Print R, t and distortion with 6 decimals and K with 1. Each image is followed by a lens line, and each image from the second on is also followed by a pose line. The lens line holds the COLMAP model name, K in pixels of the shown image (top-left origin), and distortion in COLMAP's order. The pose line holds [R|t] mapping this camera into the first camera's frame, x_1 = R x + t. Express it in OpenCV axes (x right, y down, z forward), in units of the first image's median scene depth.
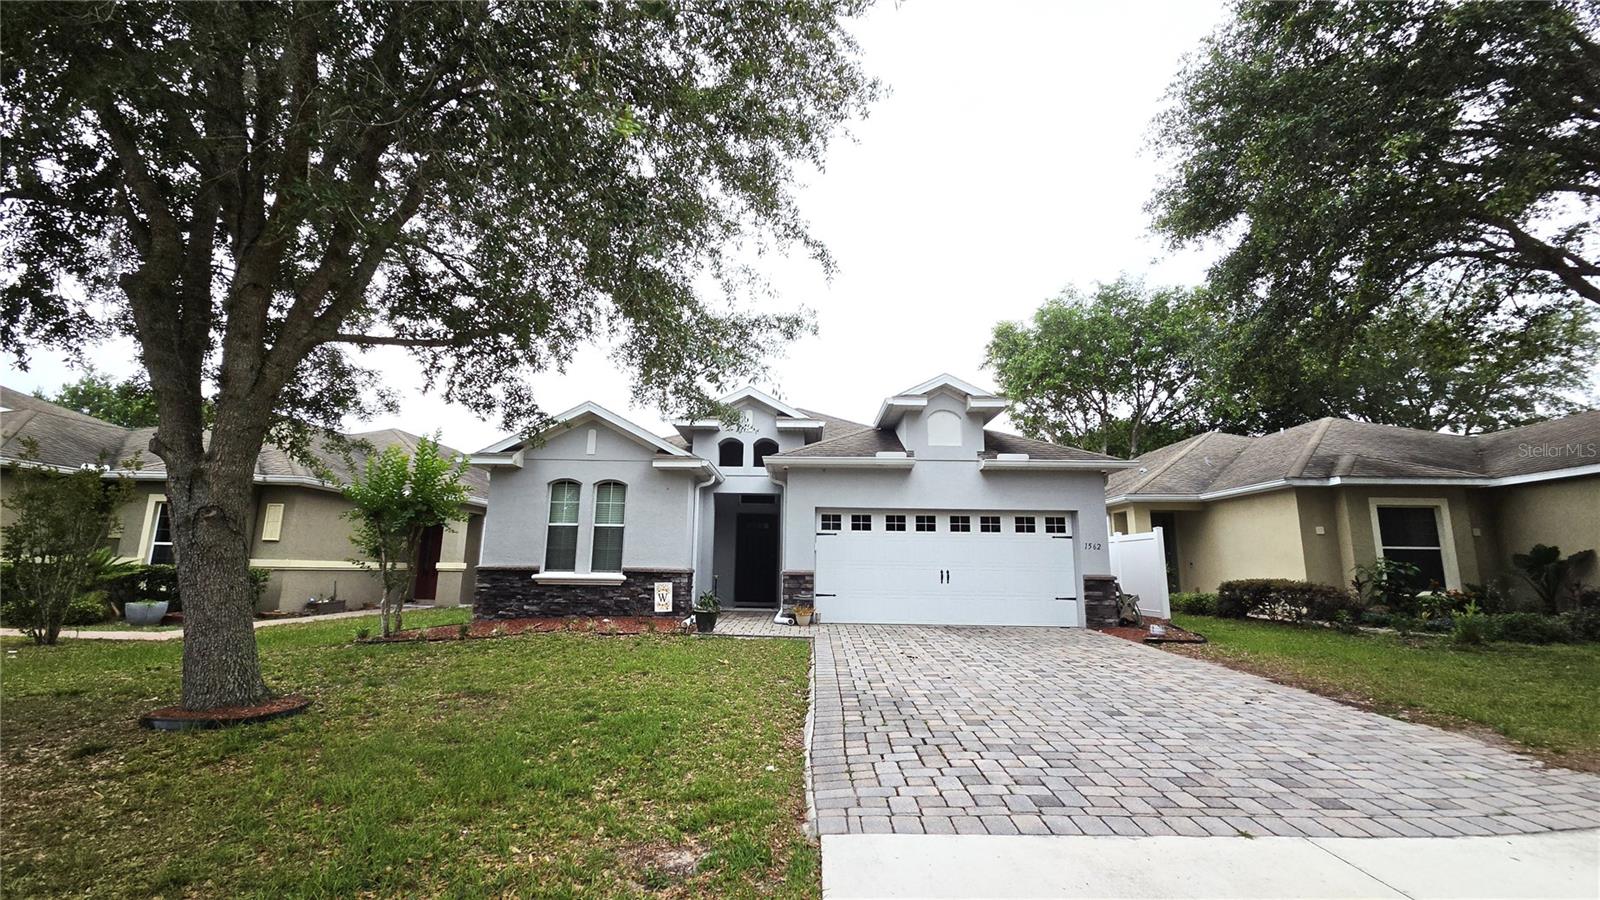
lens RADIAL K [[641.4, 0, 803.9], [0, 641.4, 450.7], [0, 0, 1]] dist [-0.008448, -0.000361]
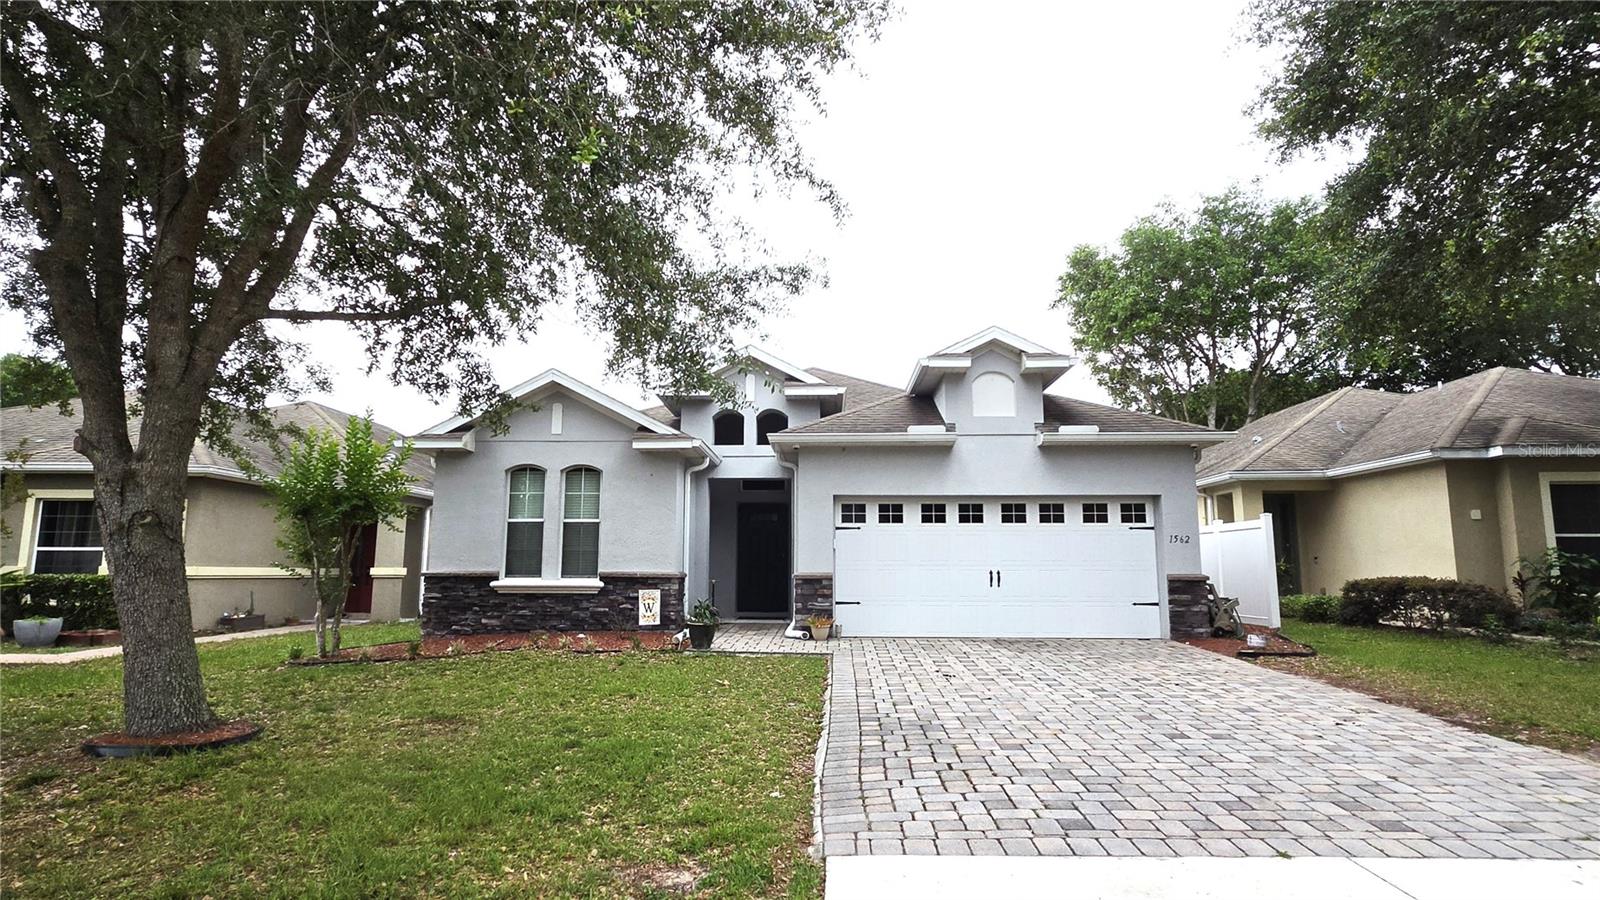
lens RADIAL K [[835.6, 0, 800.0], [0, 835.6, 450.0], [0, 0, 1]] dist [-0.015549, 0.001814]
pose [[0.999409, -0.015804, -0.030526, 0.008927], [0.017033, 0.999037, 0.040435, -0.012299], [0.029858, -0.040931, 0.998716, -0.052417]]
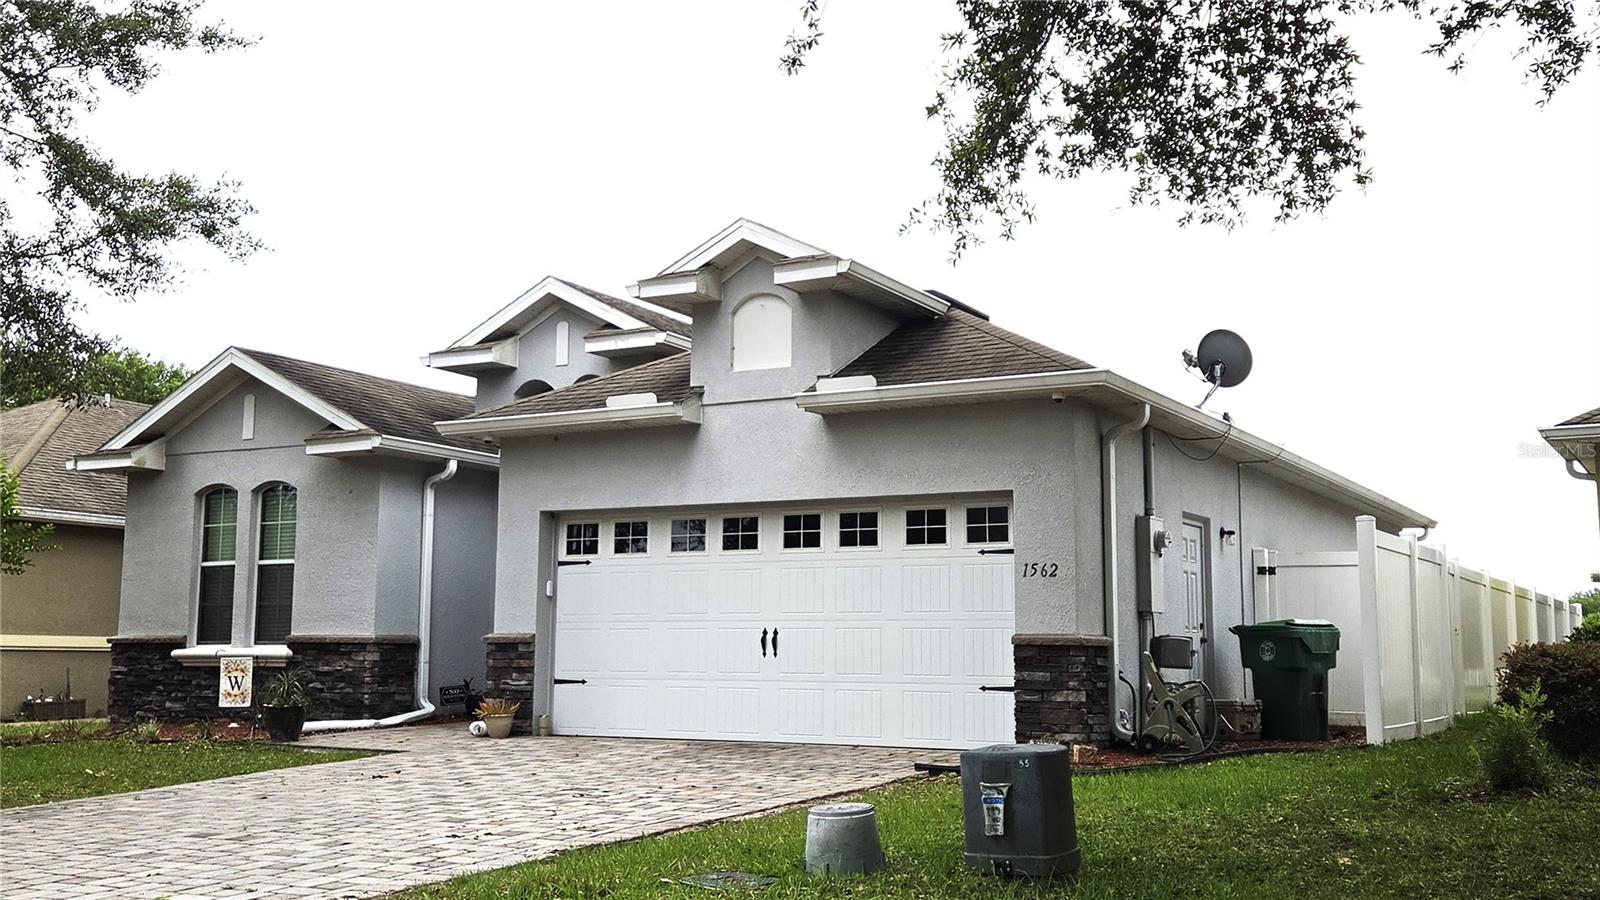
lens RADIAL K [[1730.2, 0, 798.1], [0, 1730.2, 419.4], [0, 0, 1]] dist [0.097572, -0.347971]
pose [[0.869709, -0.076987, -0.487524, 0.892402], [0.098947, 0.994903, 0.019405, 0.007017], [0.483546, -0.065116, 0.872894, -0.115804]]
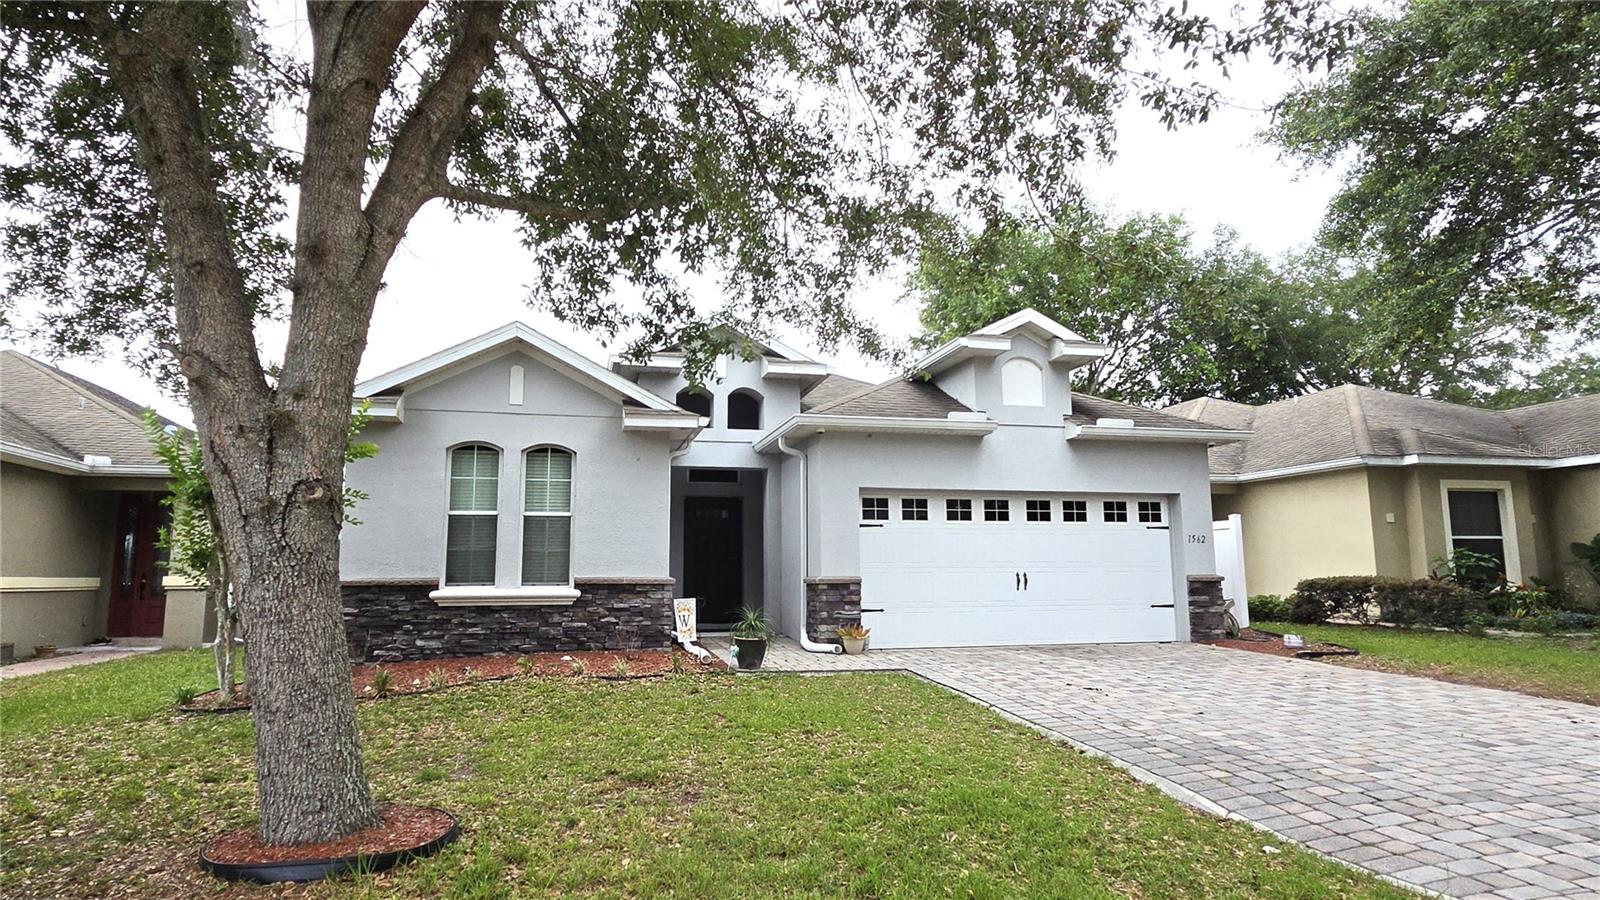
lens RADIAL K [[897.6, 0, 800.0], [0, 897.6, 450.0], [0, 0, 1]] dist [-0.015776, 0.000187]
pose [[0.969348, 0.014607, 0.245256, -0.291067], [-0.025571, 0.998808, 0.041580, 0.007220], [-0.244356, -0.046577, 0.968566, 0.058994]]
